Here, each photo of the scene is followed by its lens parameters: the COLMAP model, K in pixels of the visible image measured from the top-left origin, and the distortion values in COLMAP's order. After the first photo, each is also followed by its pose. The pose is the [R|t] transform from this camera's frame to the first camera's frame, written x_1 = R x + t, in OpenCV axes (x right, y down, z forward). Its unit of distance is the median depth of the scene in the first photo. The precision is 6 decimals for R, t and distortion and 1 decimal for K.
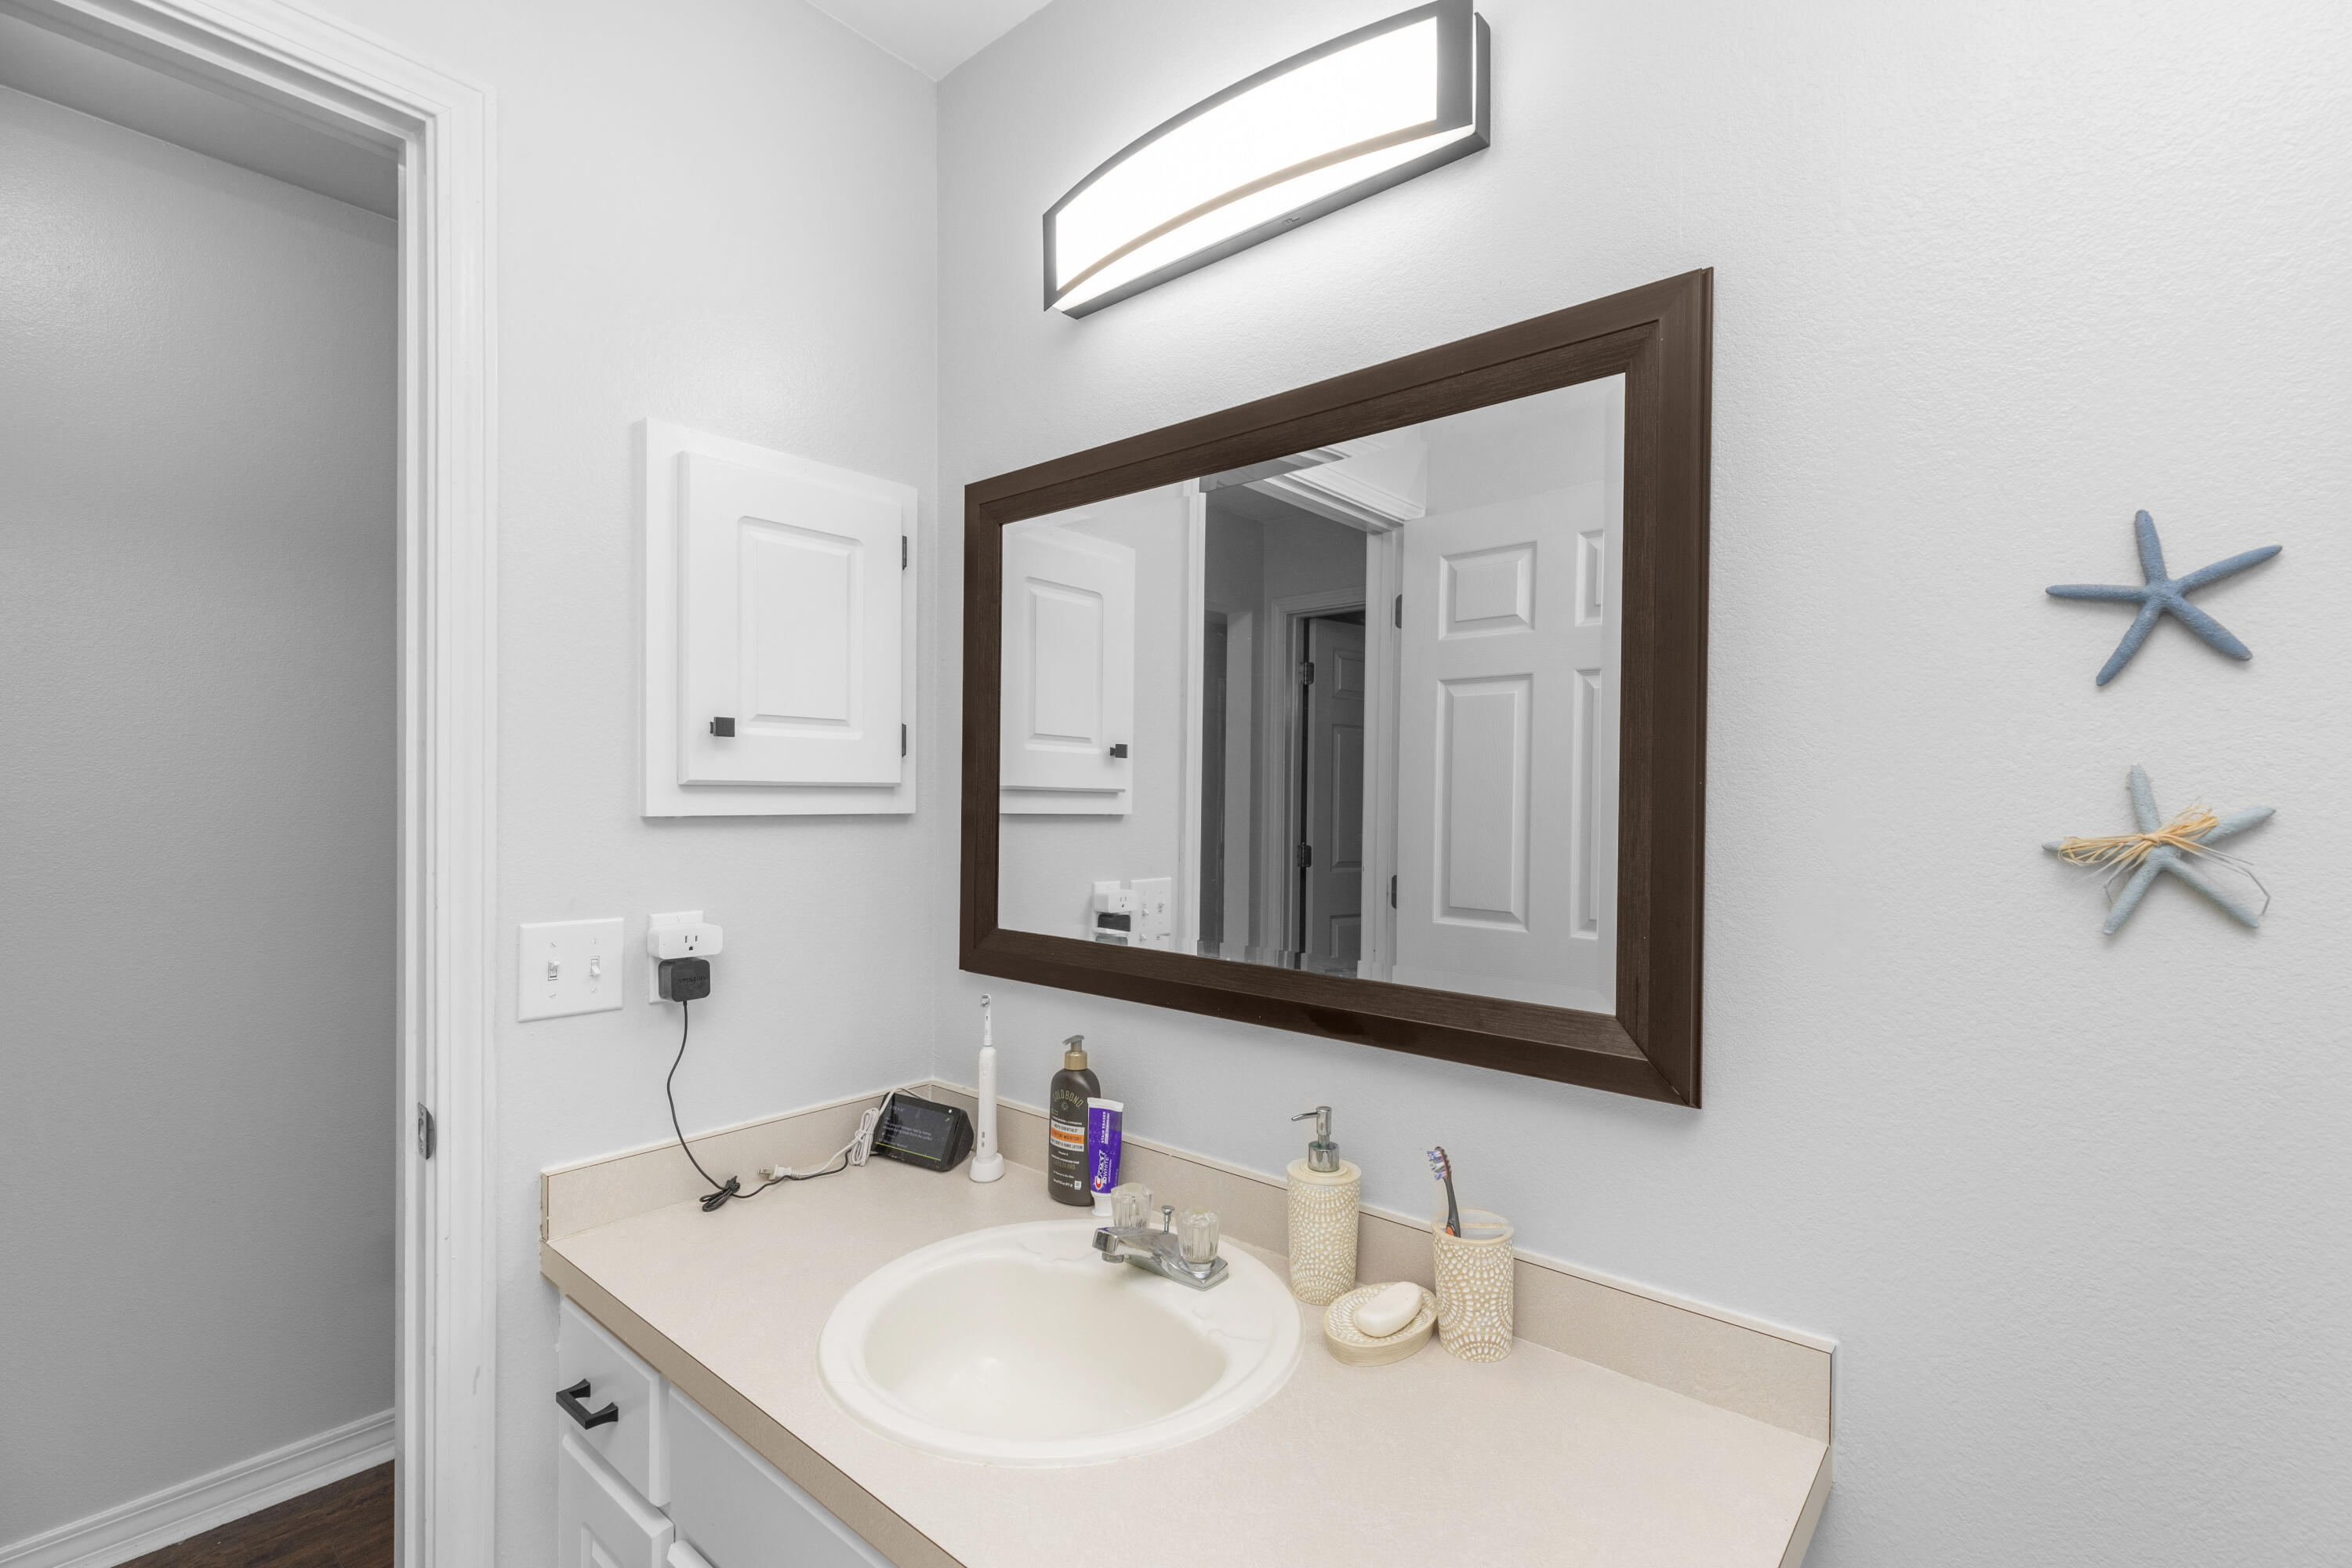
lens RADIAL K [[1046.8, 0, 1185.6], [0, 1046.8, 814.7], [0, 0, 1]] dist [0.001153, 0.000081]
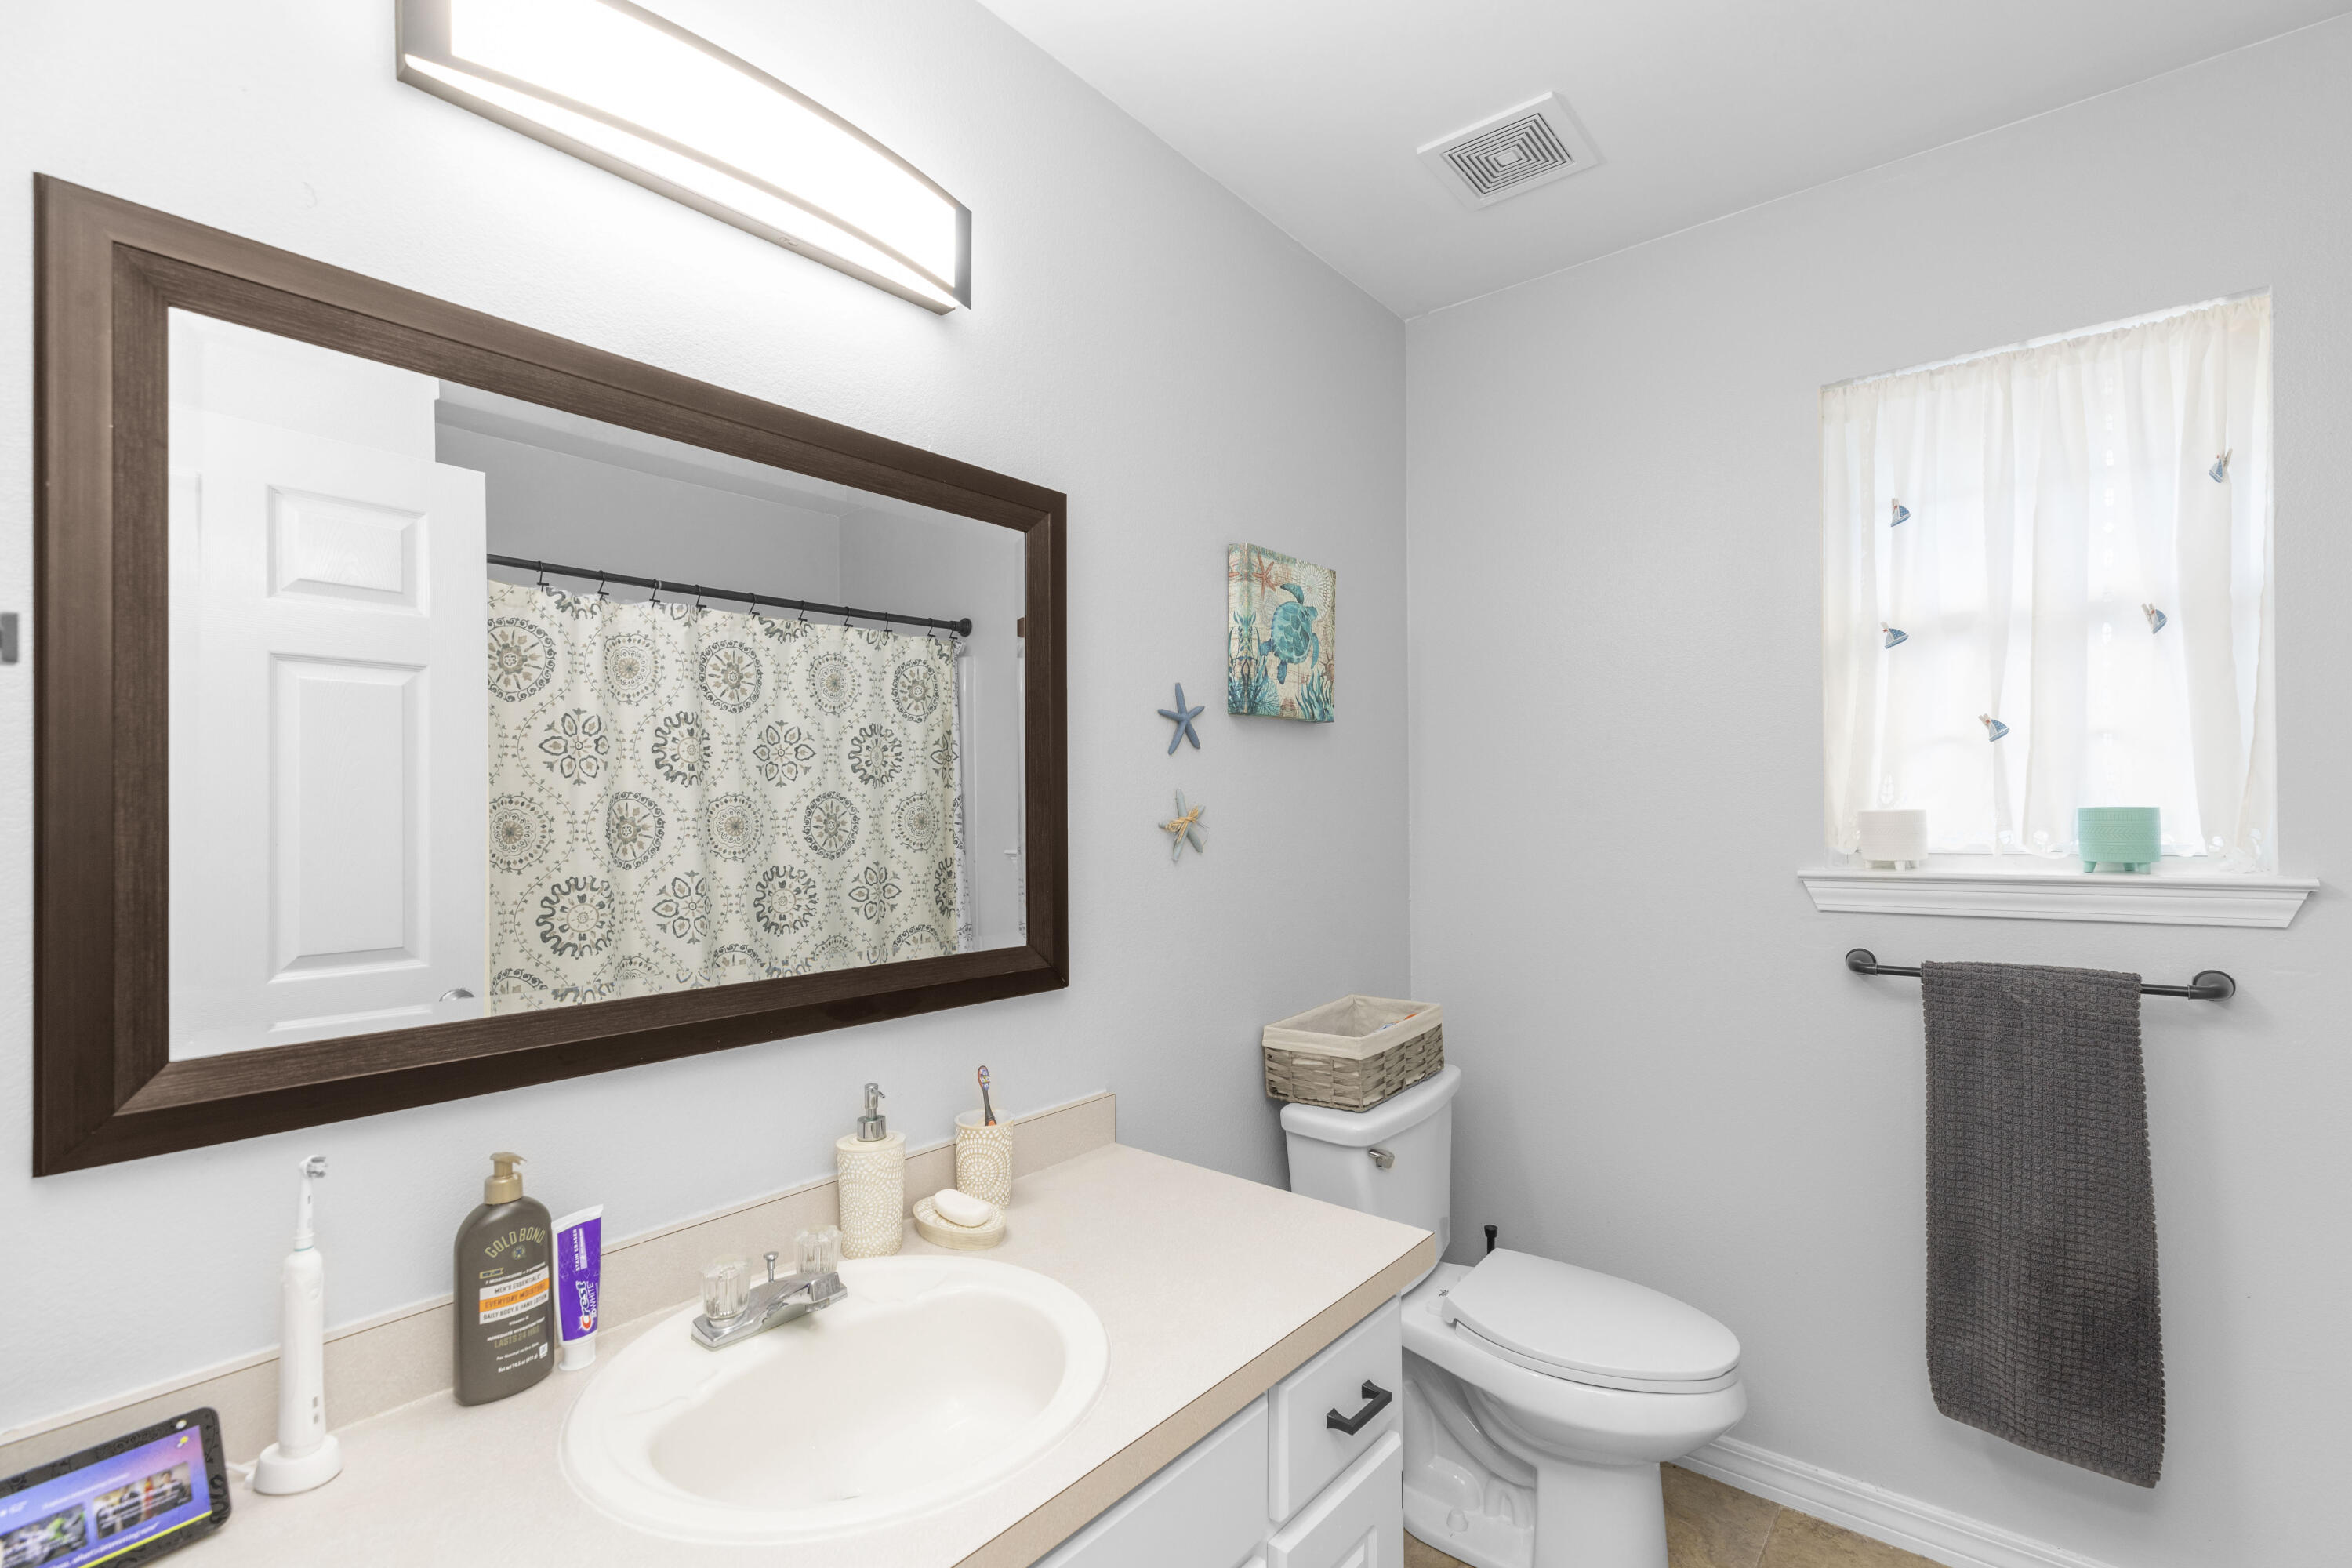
lens RADIAL K [[1046.8, 0, 1185.6], [0, 1046.8, 814.7], [0, 0, 1]] dist [0.001153, 0.000081]
pose [[-0.013743, -0.017113, 0.999759, -0.829139], [0.022395, 0.999597, 0.017418, -0.015705], [-0.999655, 0.022629, -0.013354, 0.568856]]
